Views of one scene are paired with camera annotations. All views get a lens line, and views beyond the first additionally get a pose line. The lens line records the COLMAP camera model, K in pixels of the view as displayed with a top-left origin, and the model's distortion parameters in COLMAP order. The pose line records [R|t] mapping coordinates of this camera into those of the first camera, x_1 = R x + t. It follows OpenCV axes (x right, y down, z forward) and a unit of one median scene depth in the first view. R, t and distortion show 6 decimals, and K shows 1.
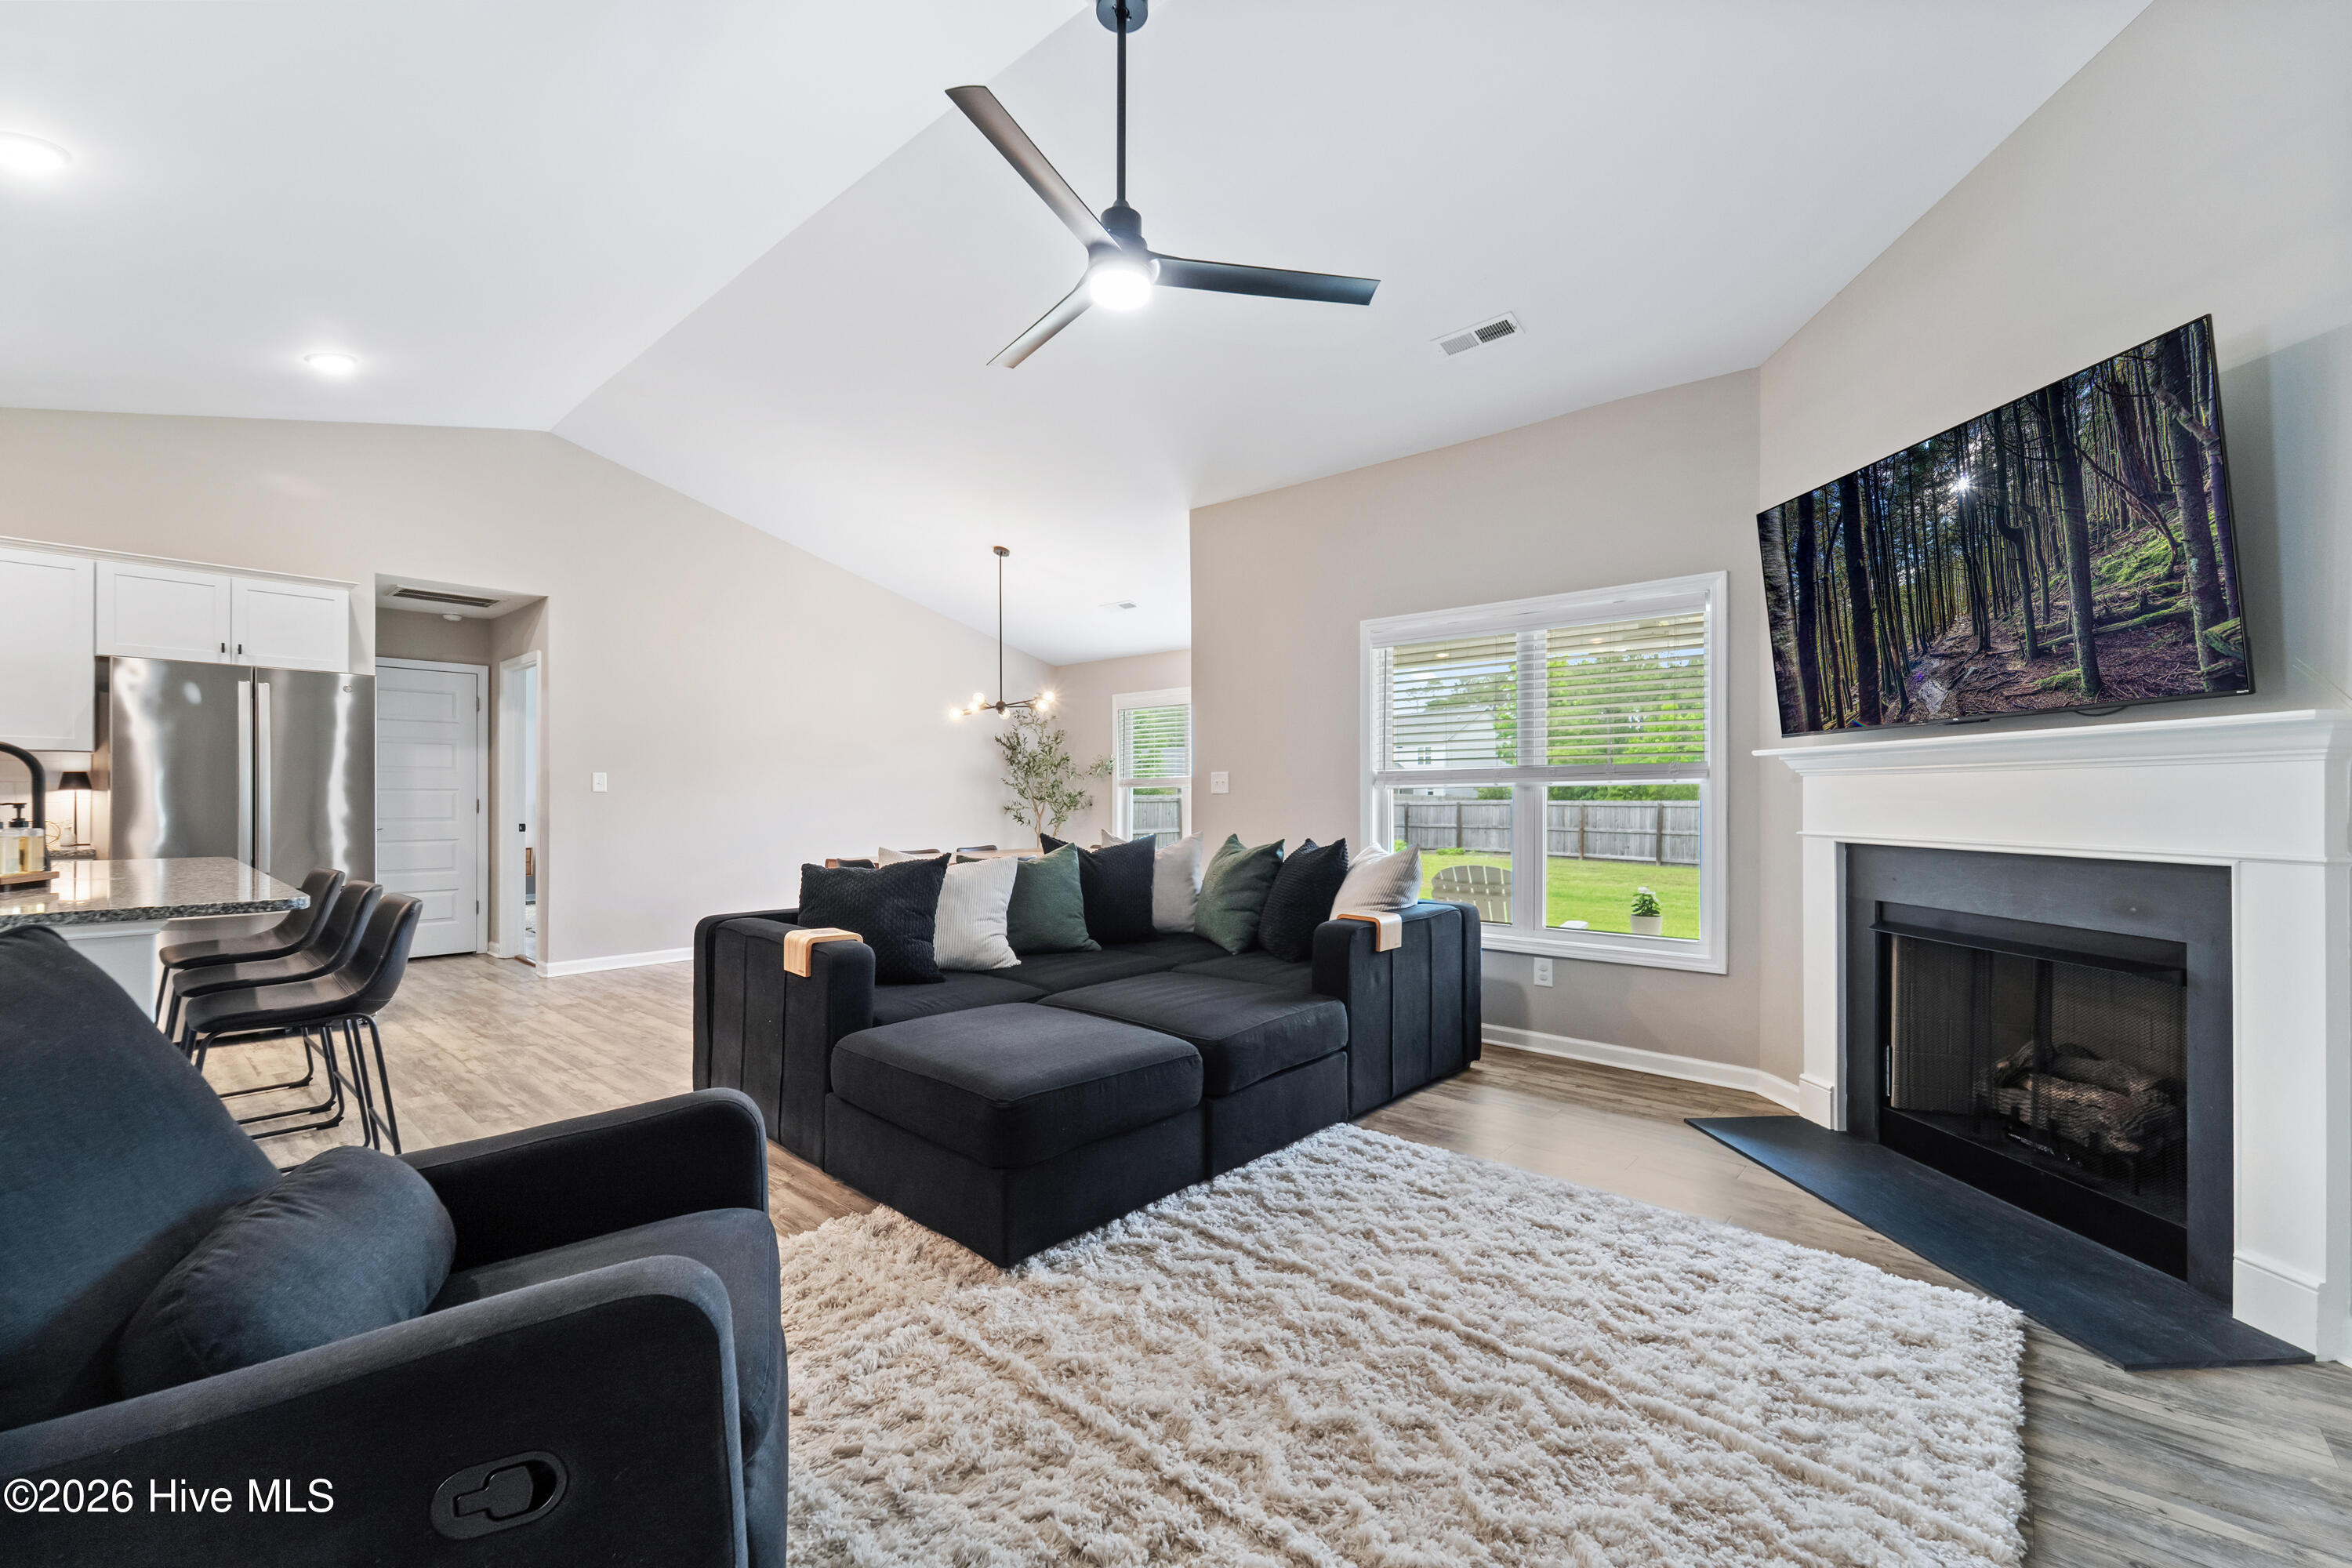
lens RADIAL K [[957.8, 0, 1183.5], [0, 957.8, 797.1], [0, 0, 1]] dist [0.004773, -0.002599]
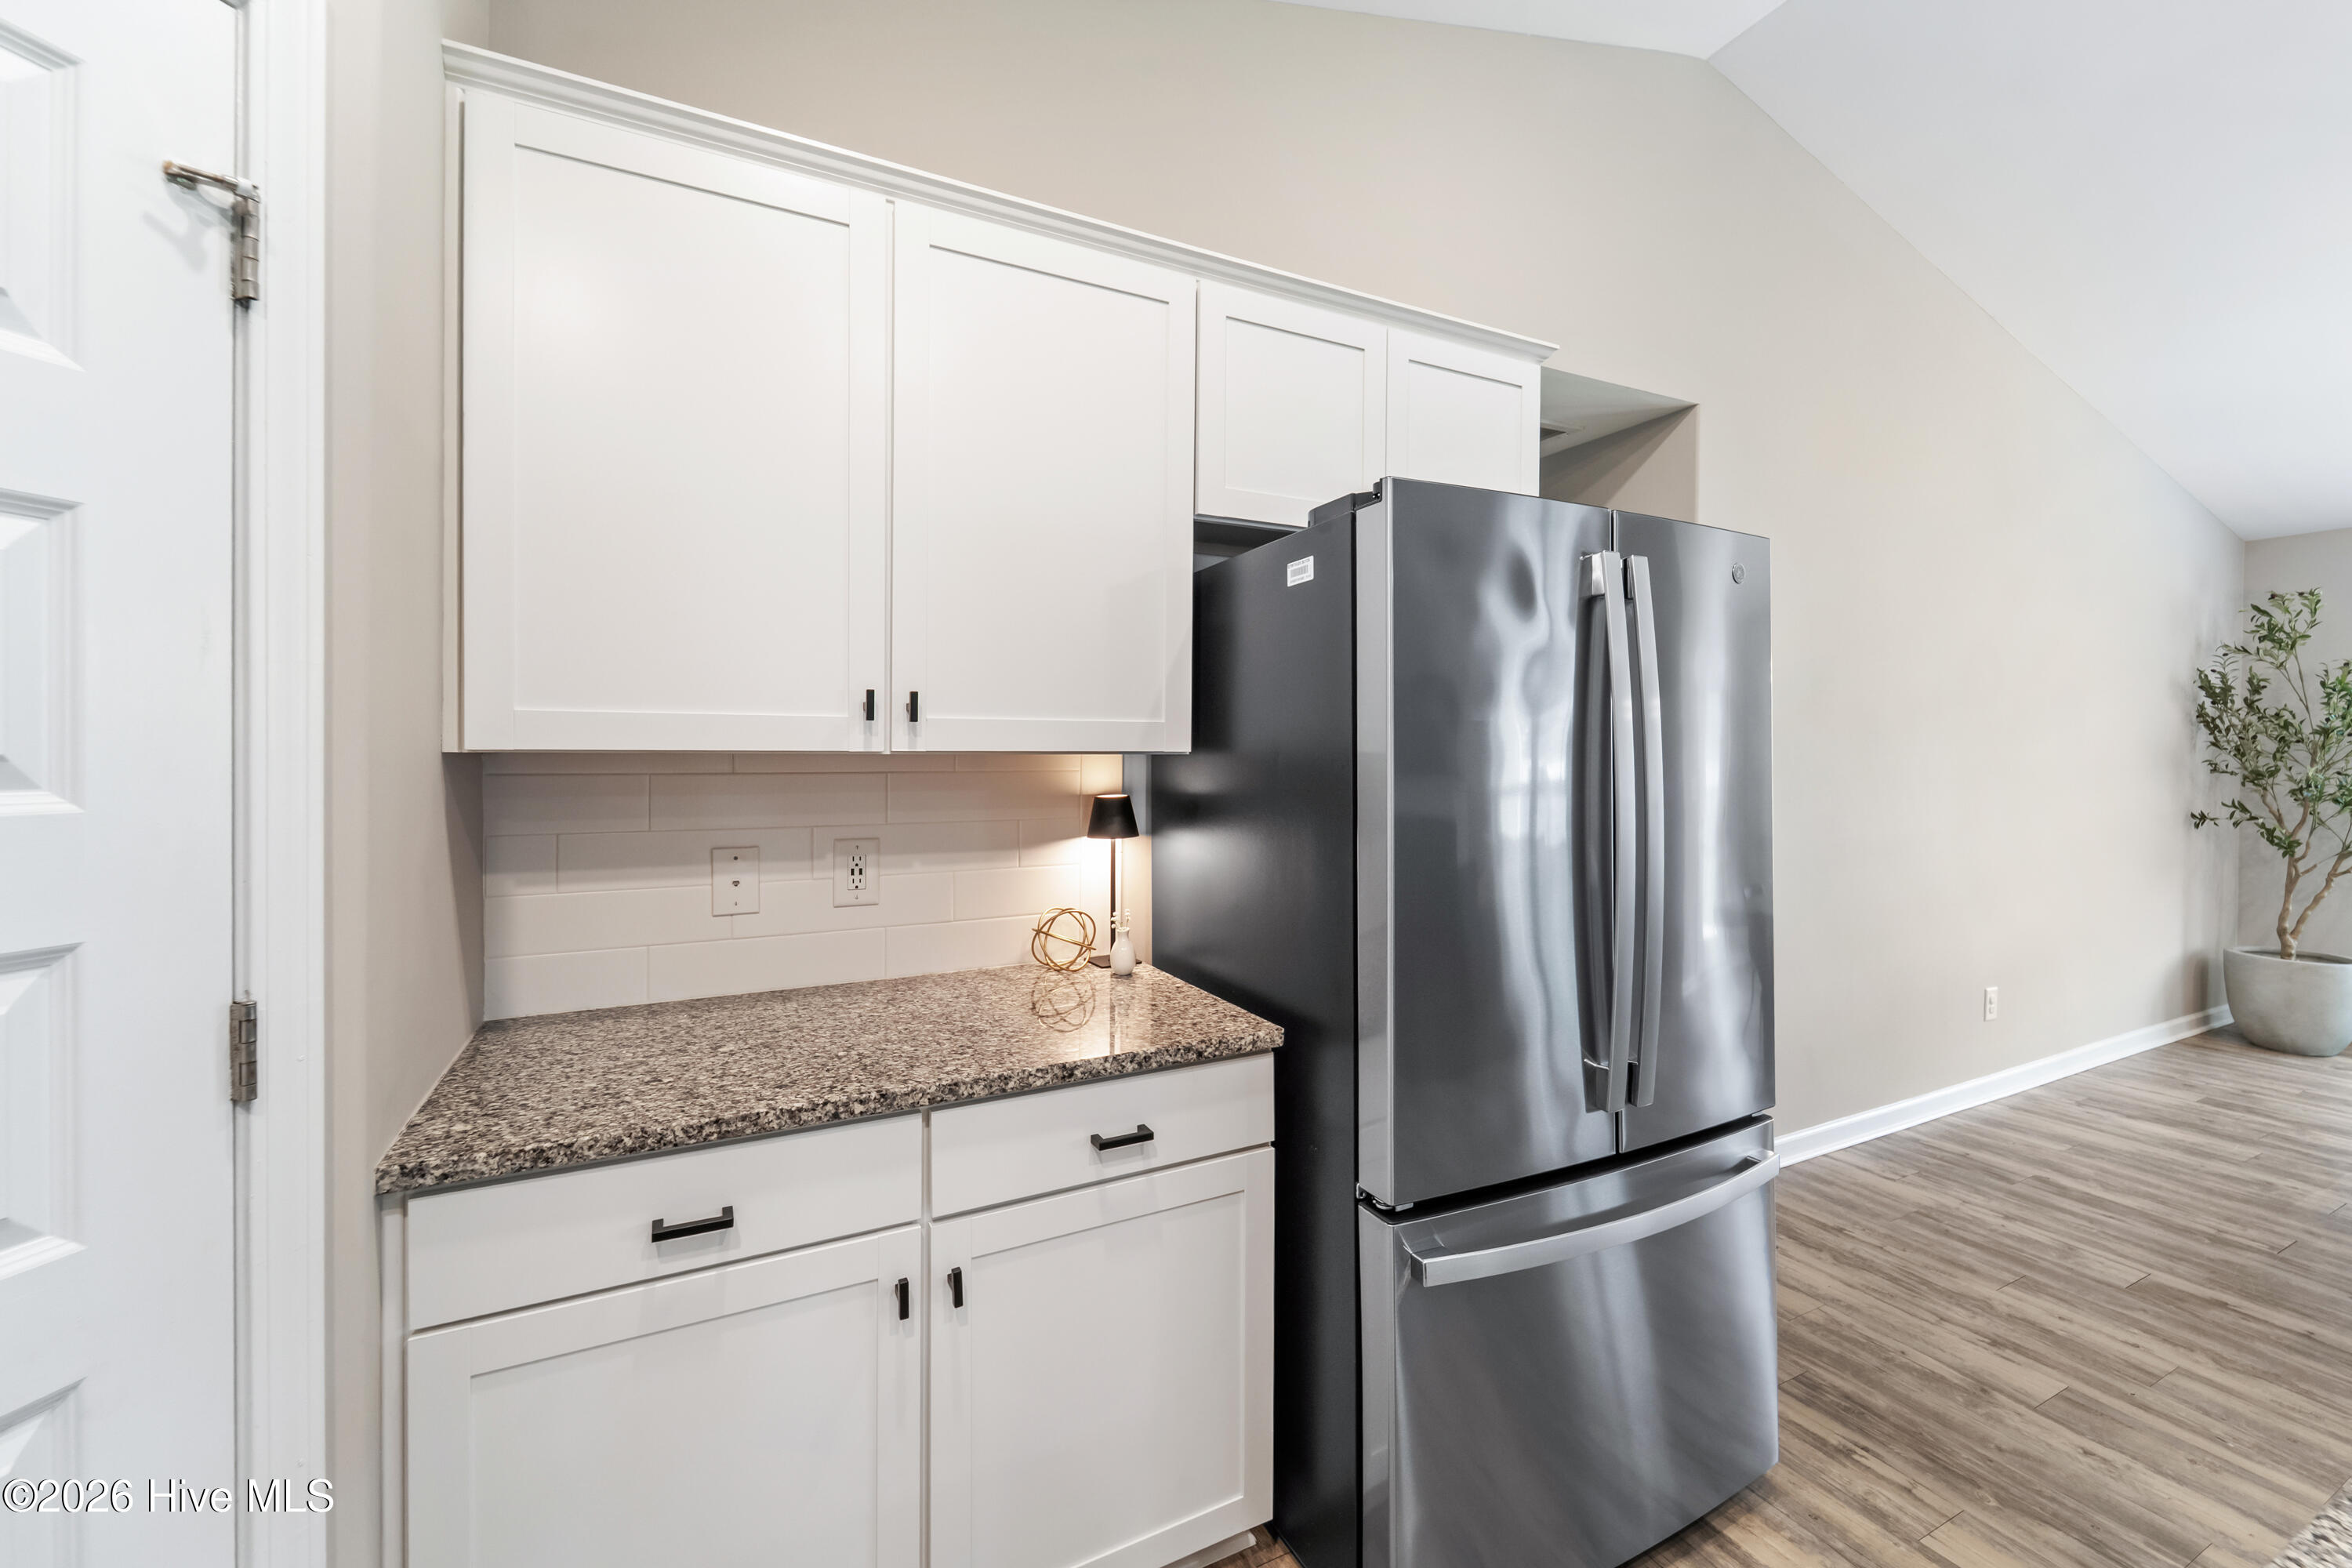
lens RADIAL K [[957.8, 0, 1180.2], [0, 957.8, 764.8], [0, 0, 1]] dist [0.004773, -0.002599]
pose [[0.926443, 0.001179, -0.376434, -1.500532], [0.001681, 0.999972, 0.007271, -0.069009], [0.376432, -0.007369, 0.926415, 0.937730]]
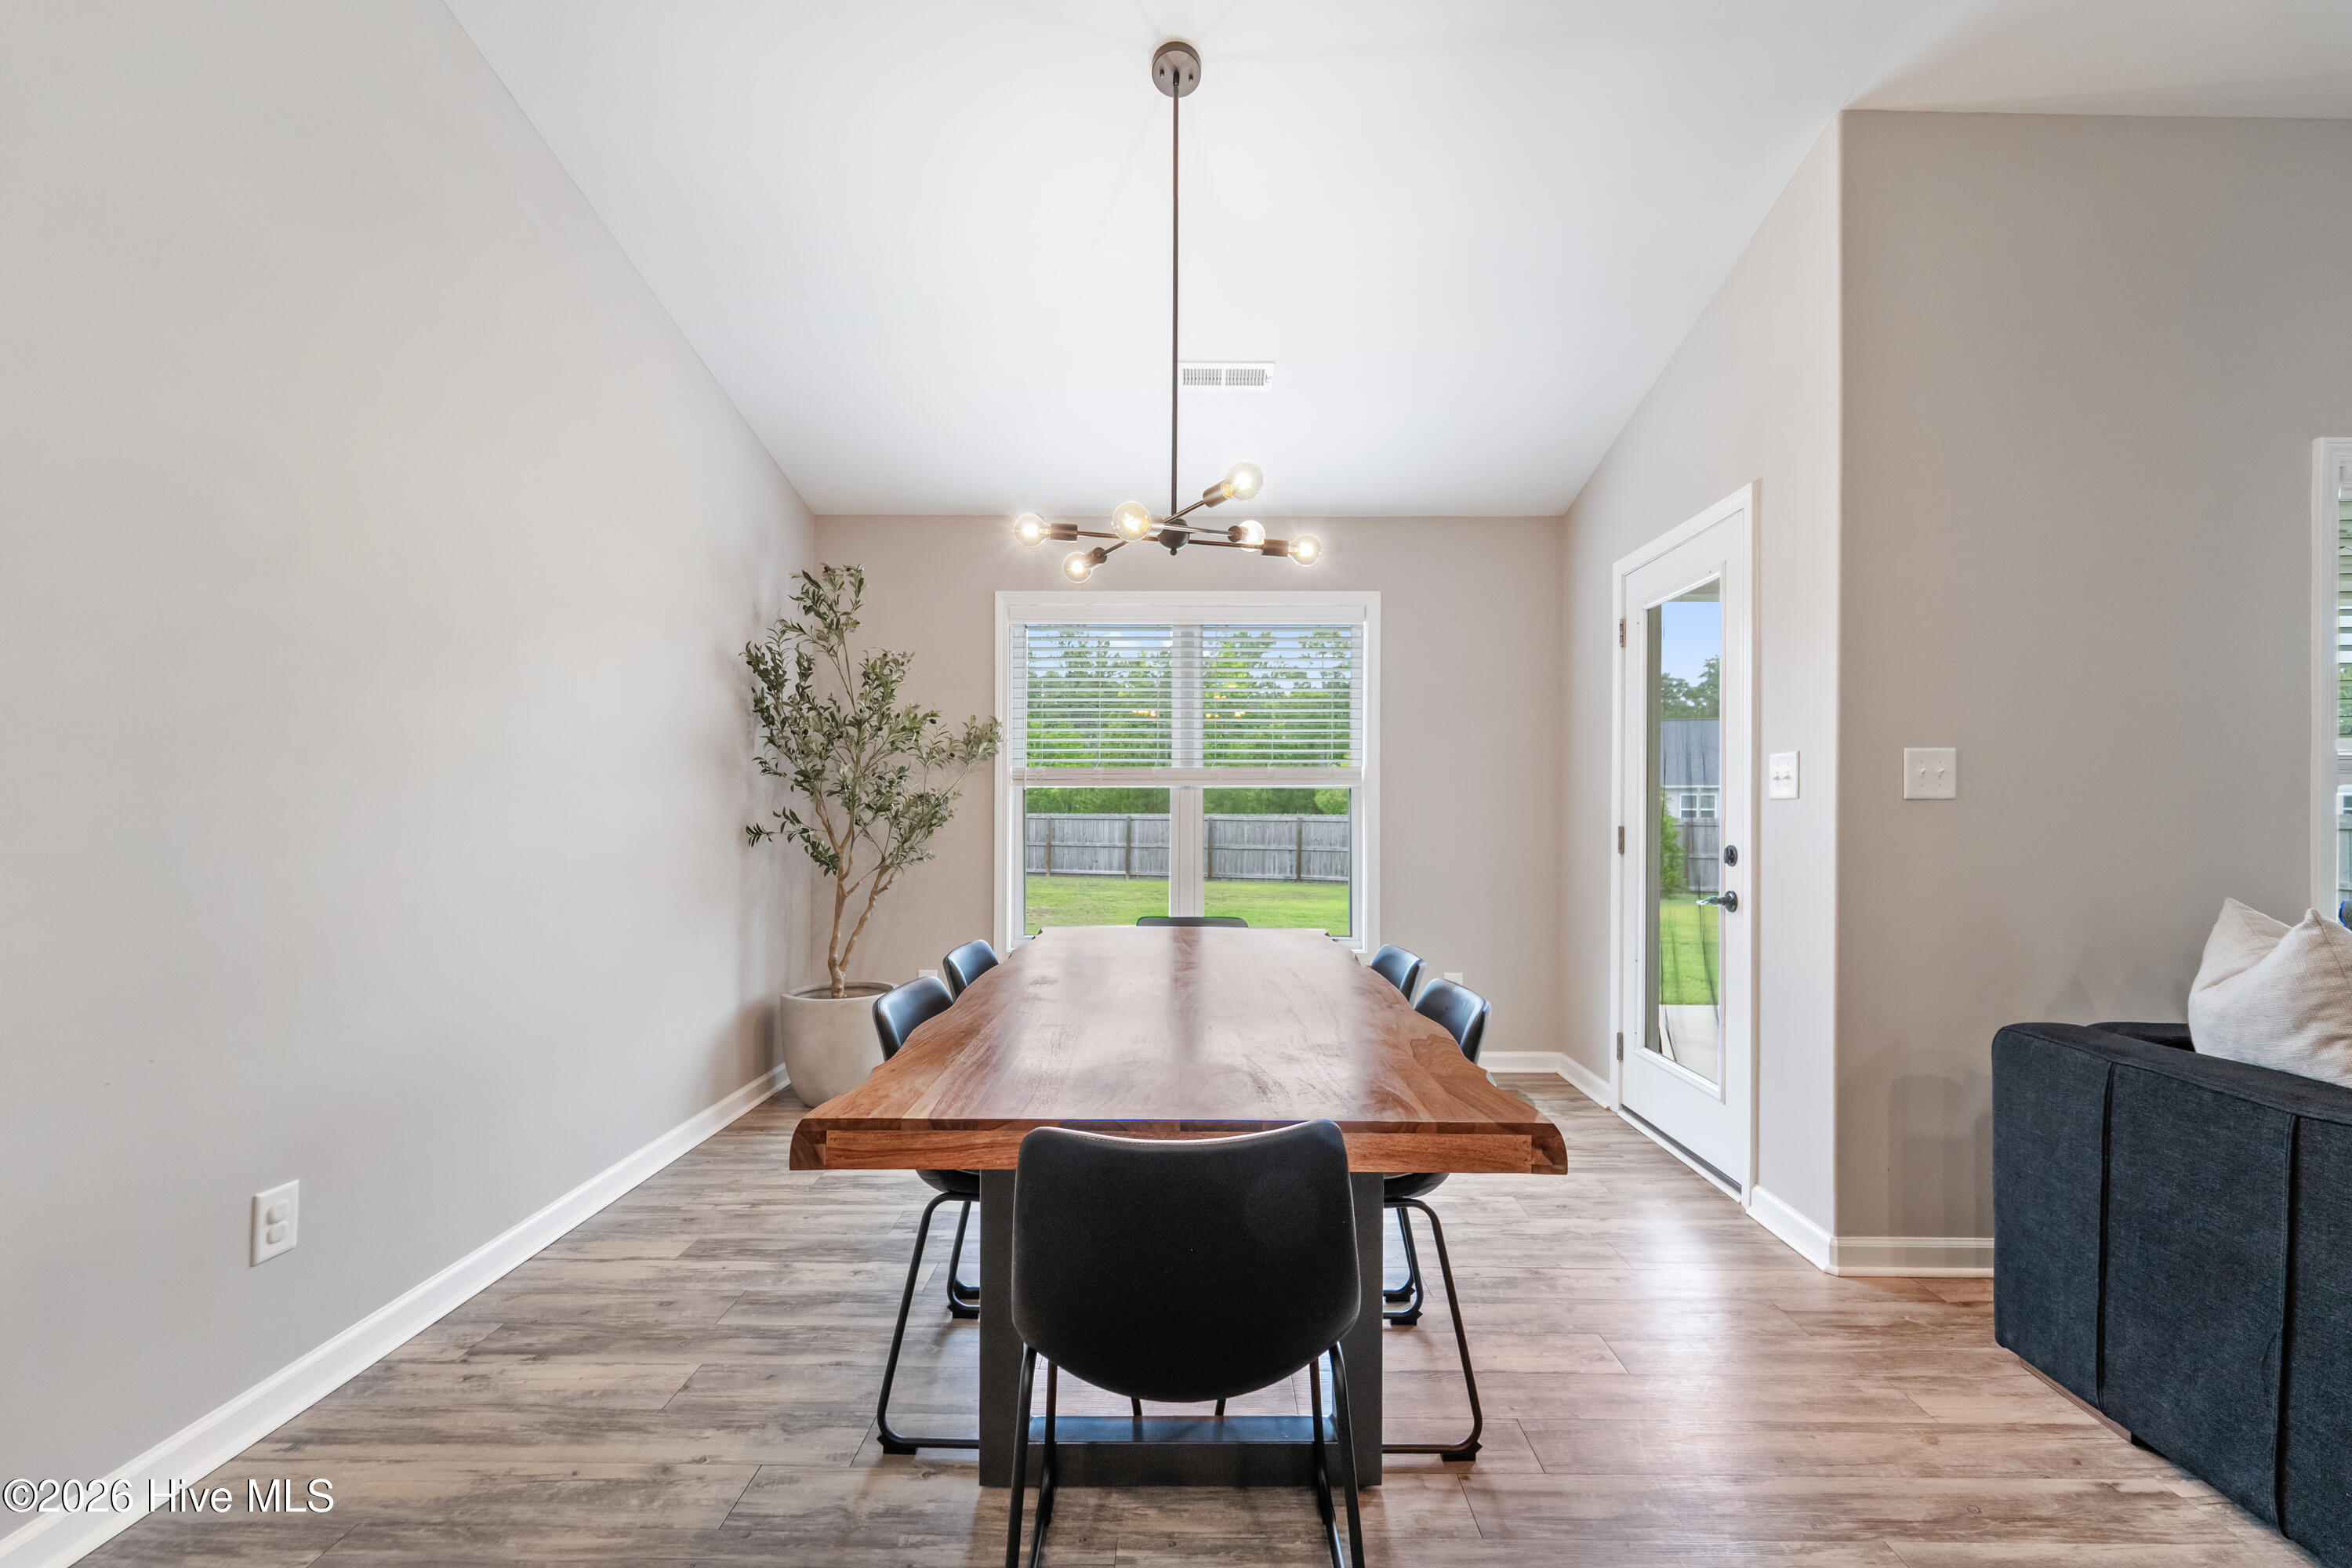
lens RADIAL K [[957.8, 0, 1190.2], [0, 957.8, 845.7], [0, 0, 1]] dist [0.004773, -0.002599]
pose [[0.760920, -0.022482, 0.648456, -0.927517], [-0.001436, 0.999339, 0.036331, 0.002936], [-0.648844, -0.028576, 0.760385, 1.709025]]
